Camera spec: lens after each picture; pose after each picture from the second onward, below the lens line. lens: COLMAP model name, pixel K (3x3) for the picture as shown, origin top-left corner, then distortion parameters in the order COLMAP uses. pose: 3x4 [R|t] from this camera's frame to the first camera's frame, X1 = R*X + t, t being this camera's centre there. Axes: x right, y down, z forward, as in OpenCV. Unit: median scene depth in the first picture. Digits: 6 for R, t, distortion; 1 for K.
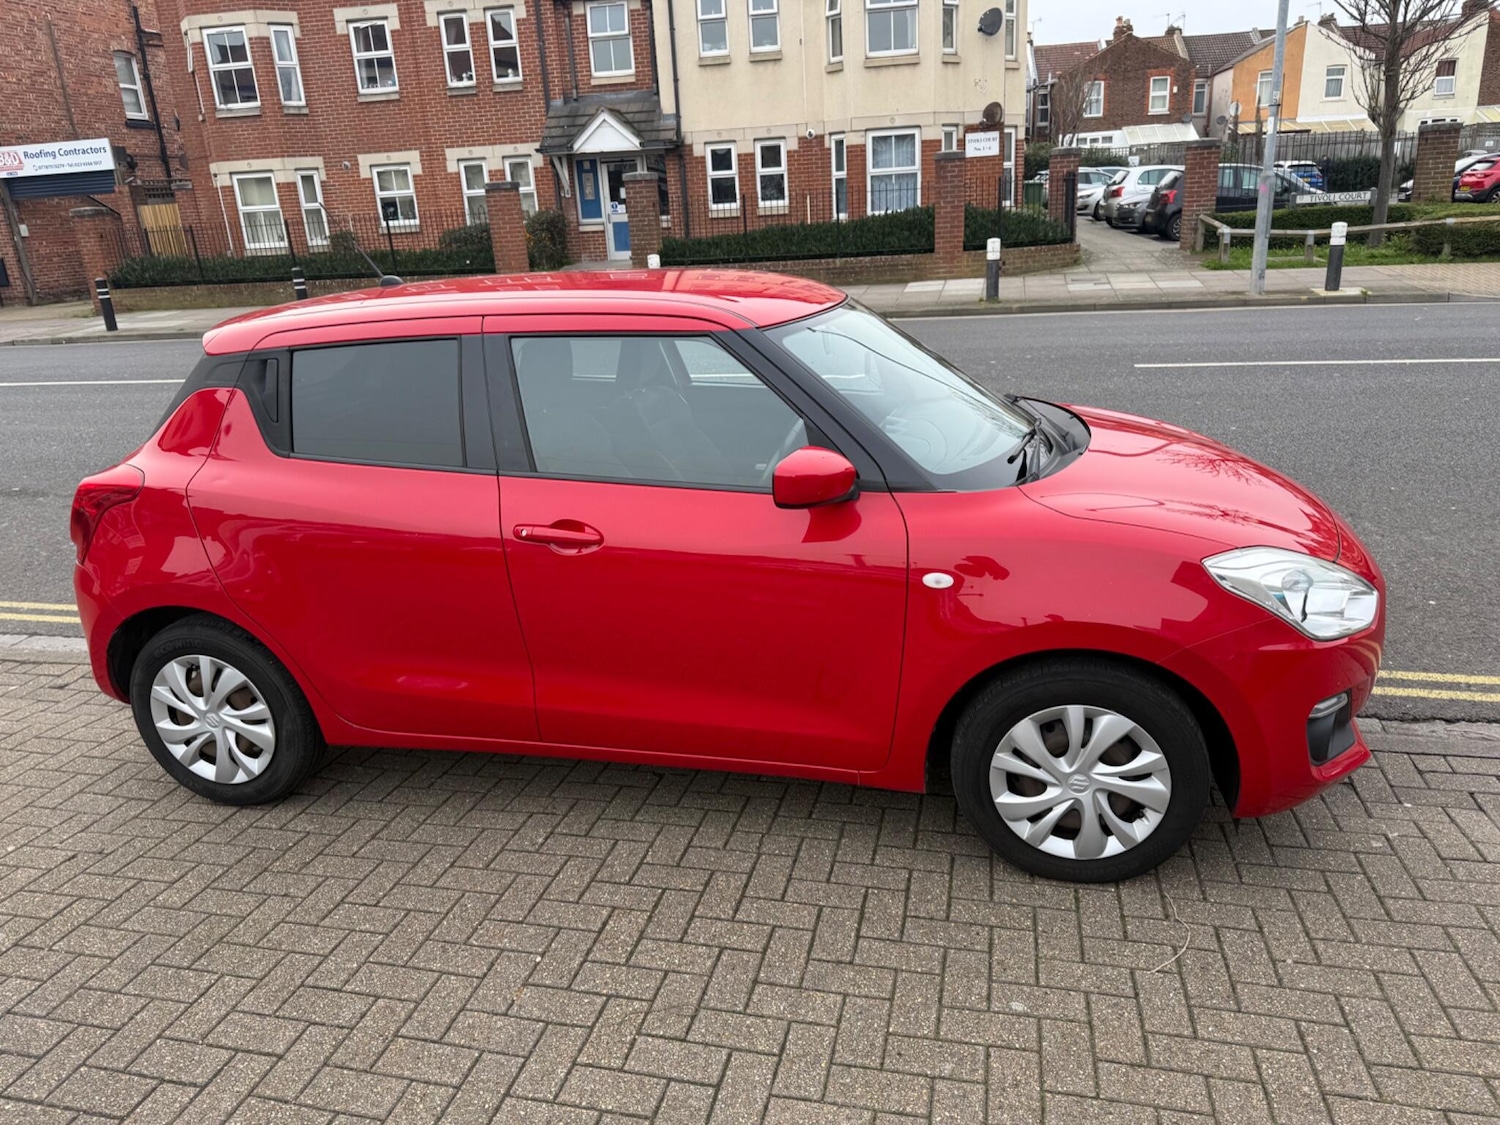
lens RADIAL K [[1057.4, 0, 760.1], [0, 1057.4, 557.0], [0, 0, 1]] dist [0.015811, -0.021321]
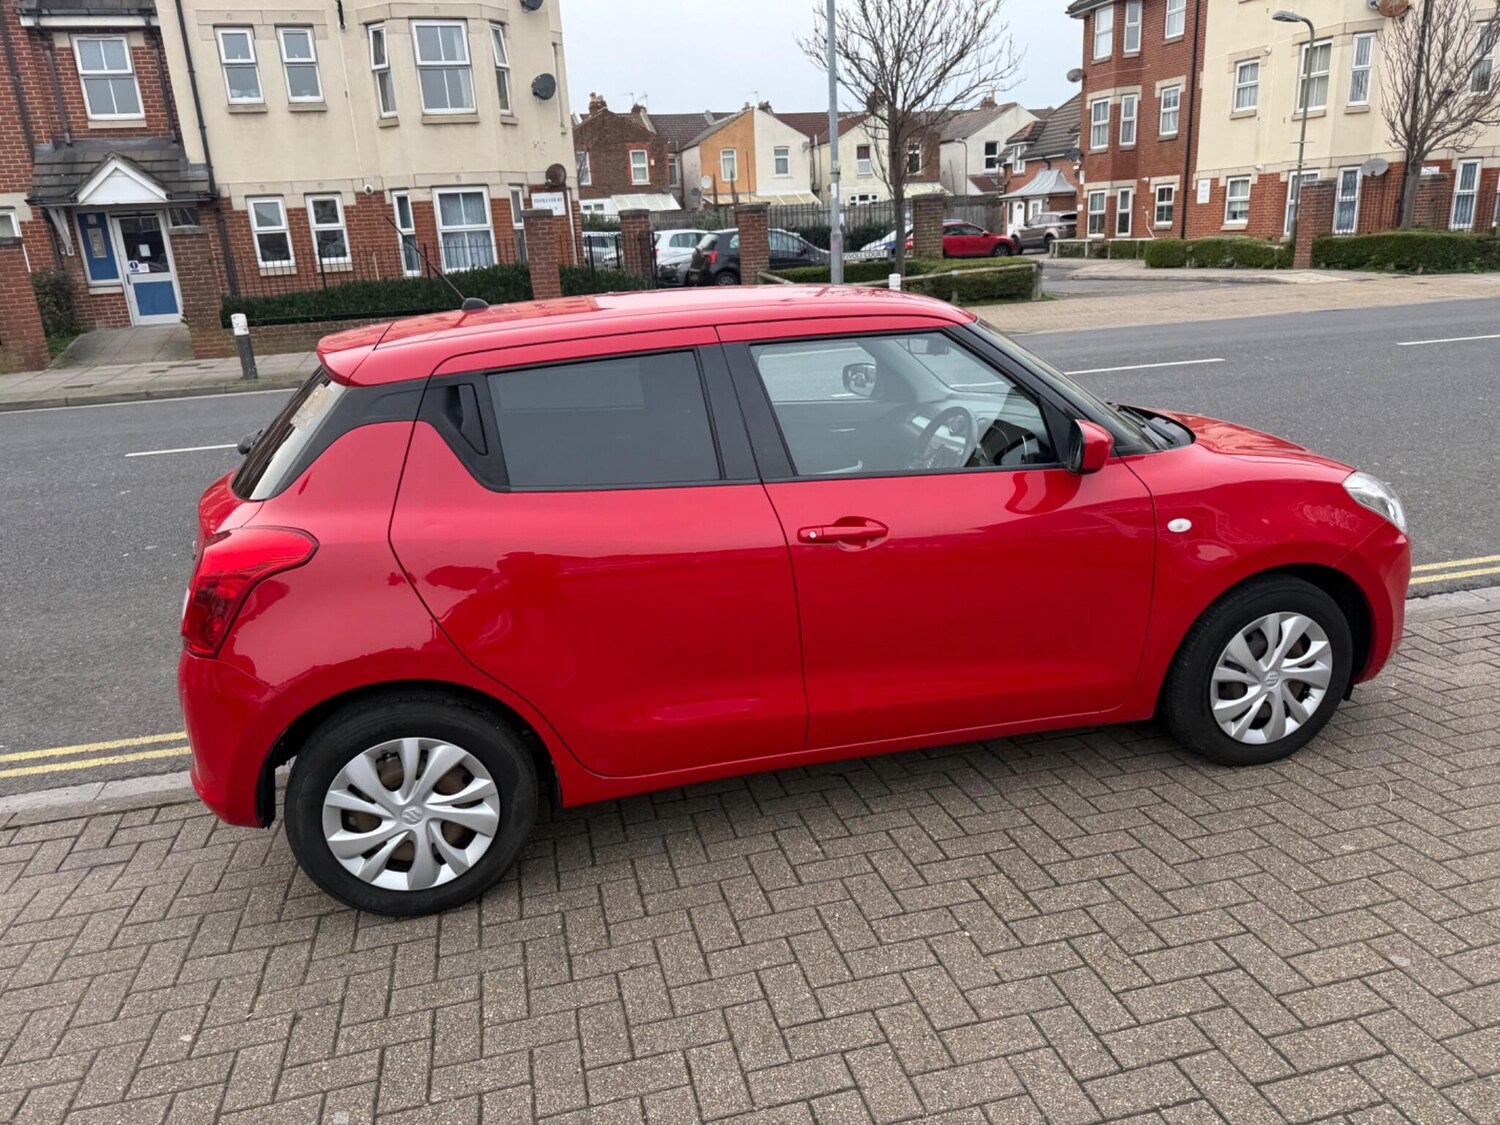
lens RADIAL K [[1057.4, 0, 758.0], [0, 1057.4, 566.6], [0, 0, 1]] dist [0.015811, -0.021321]
pose [[0.893433, -0.128050, 0.430559, -0.554359], [0.148583, 0.988797, -0.014245, 0.010314], [-0.423911, 0.076700, 0.902450, 0.098123]]
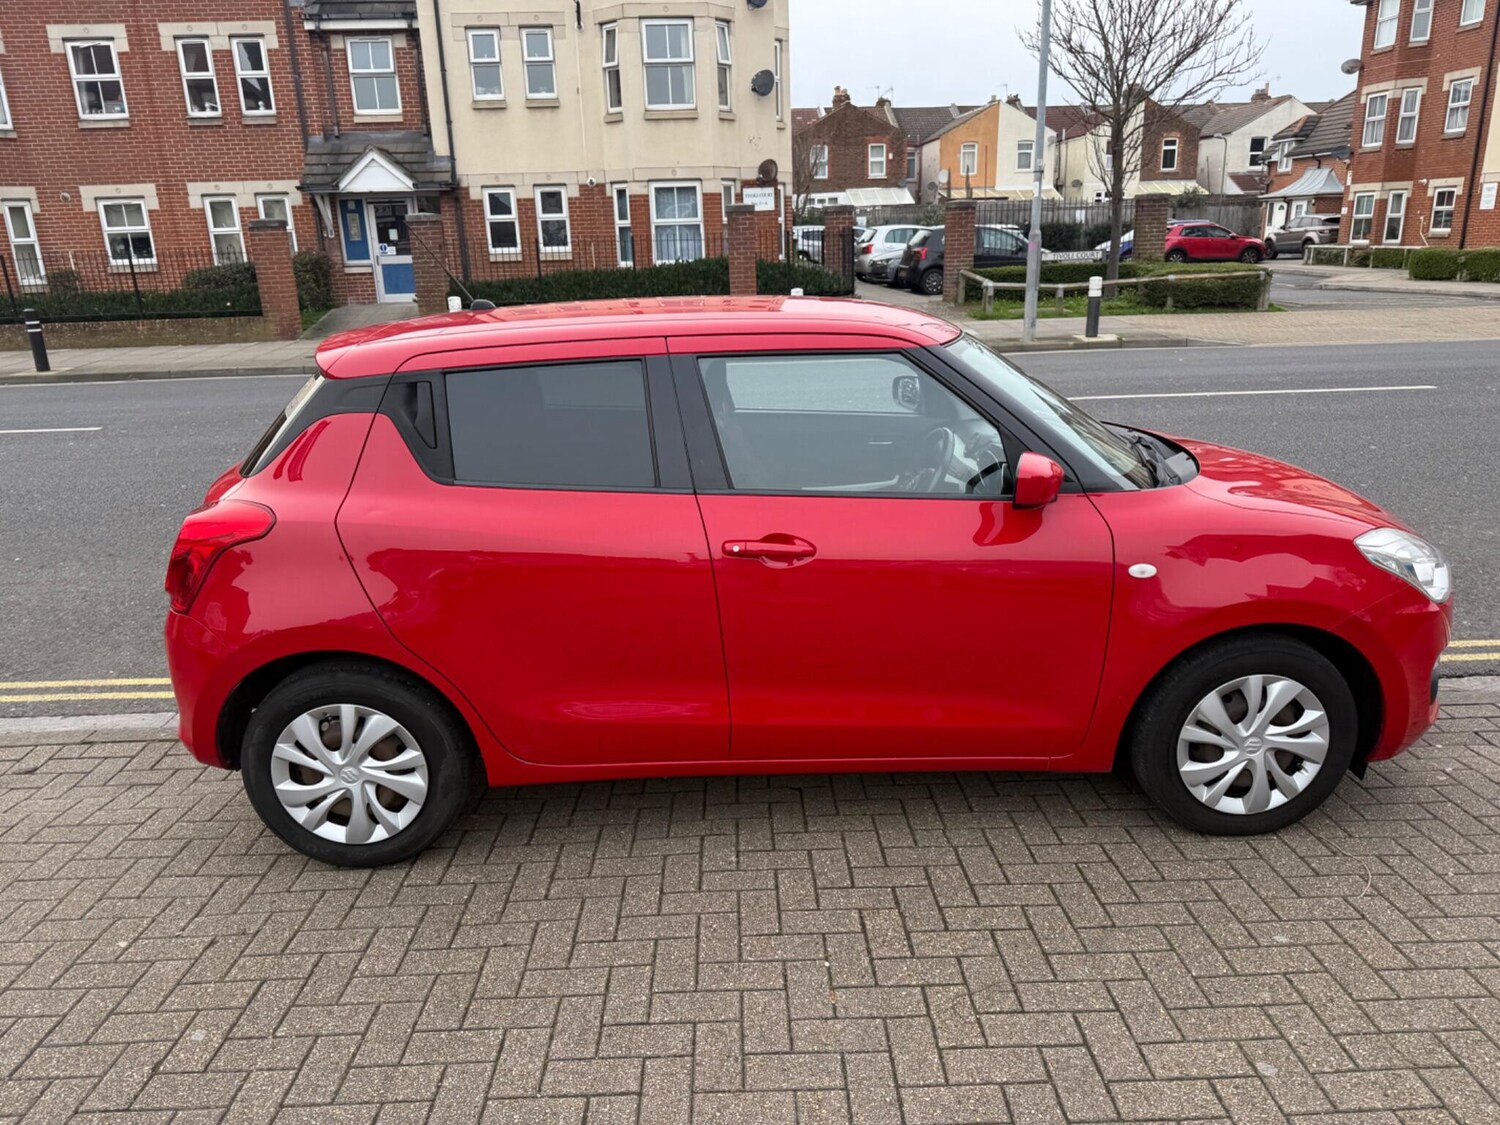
lens RADIAL K [[1057.4, 0, 759.9], [0, 1057.4, 569.7], [0, 0, 1]] dist [0.015811, -0.021321]
pose [[0.968922, -0.049847, 0.242292, -0.351669], [0.058037, 0.997955, -0.026778, 0.019851], [-0.240461, 0.040007, 0.969834, 0.016547]]
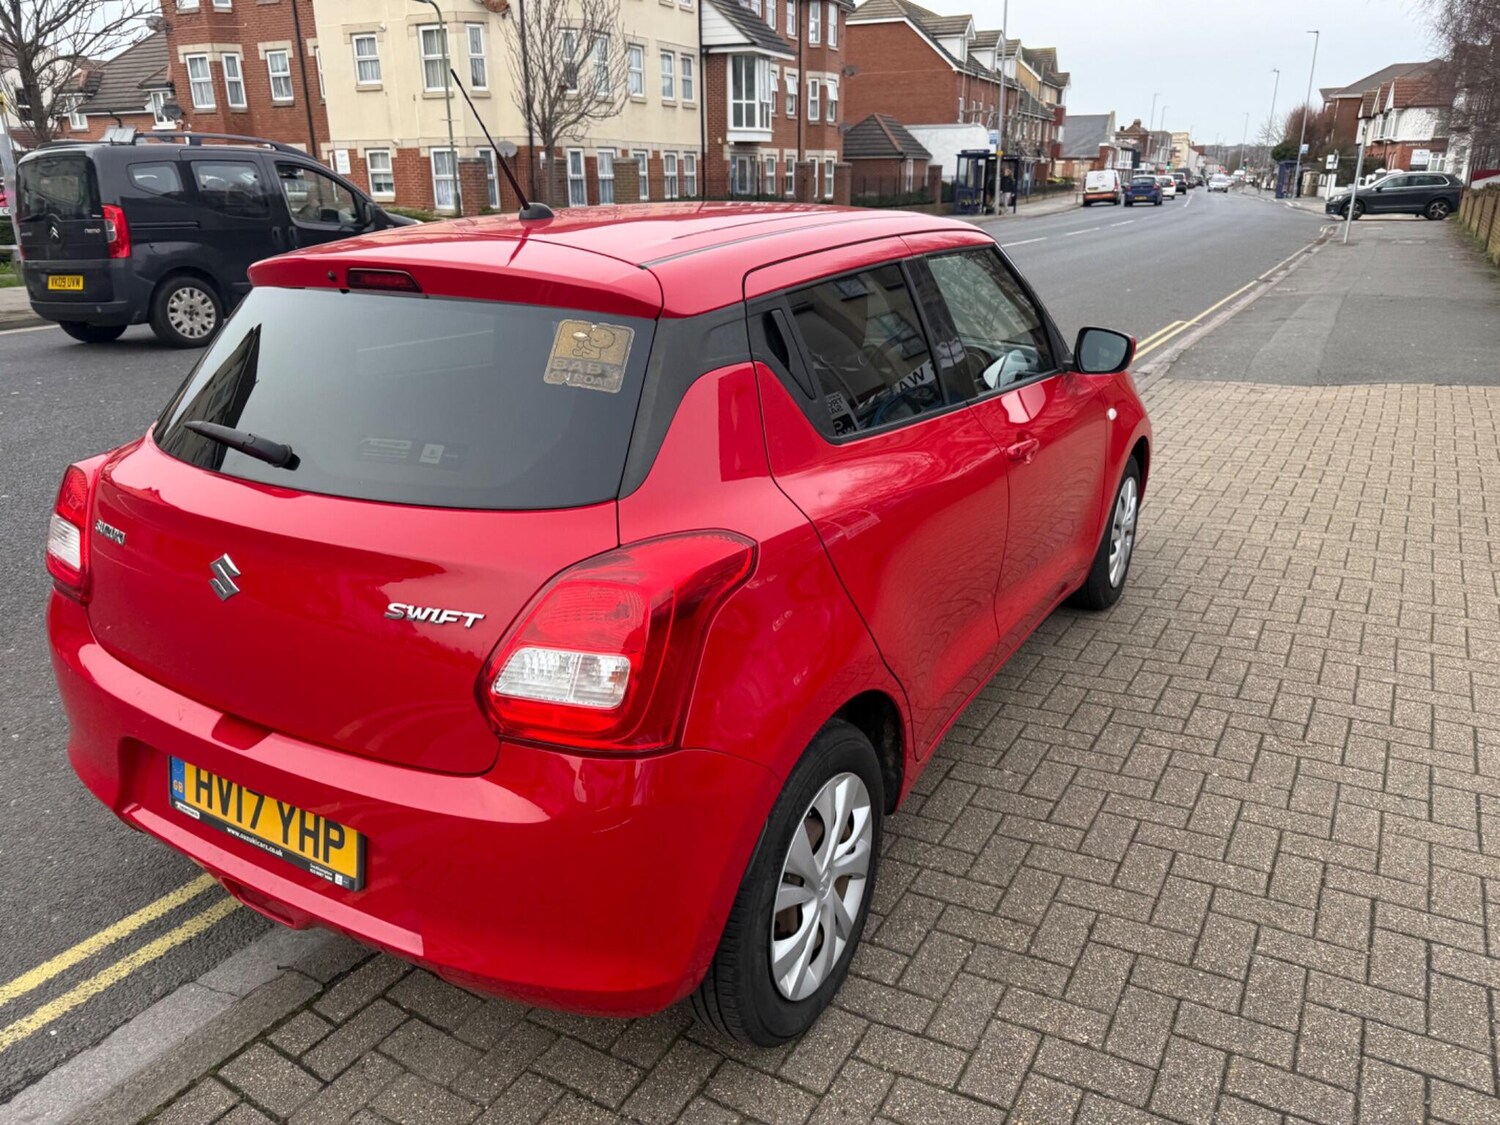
lens RADIAL K [[1057.4, 0, 753.4], [0, 1057.4, 558.2], [0, 0, 1]] dist [0.015811, -0.021321]
pose [[0.297804, -0.269899, 0.915679, -0.960842], [0.295967, 0.938040, 0.180234, -0.141947], [-0.907588, 0.217336, 0.359233, 0.702120]]
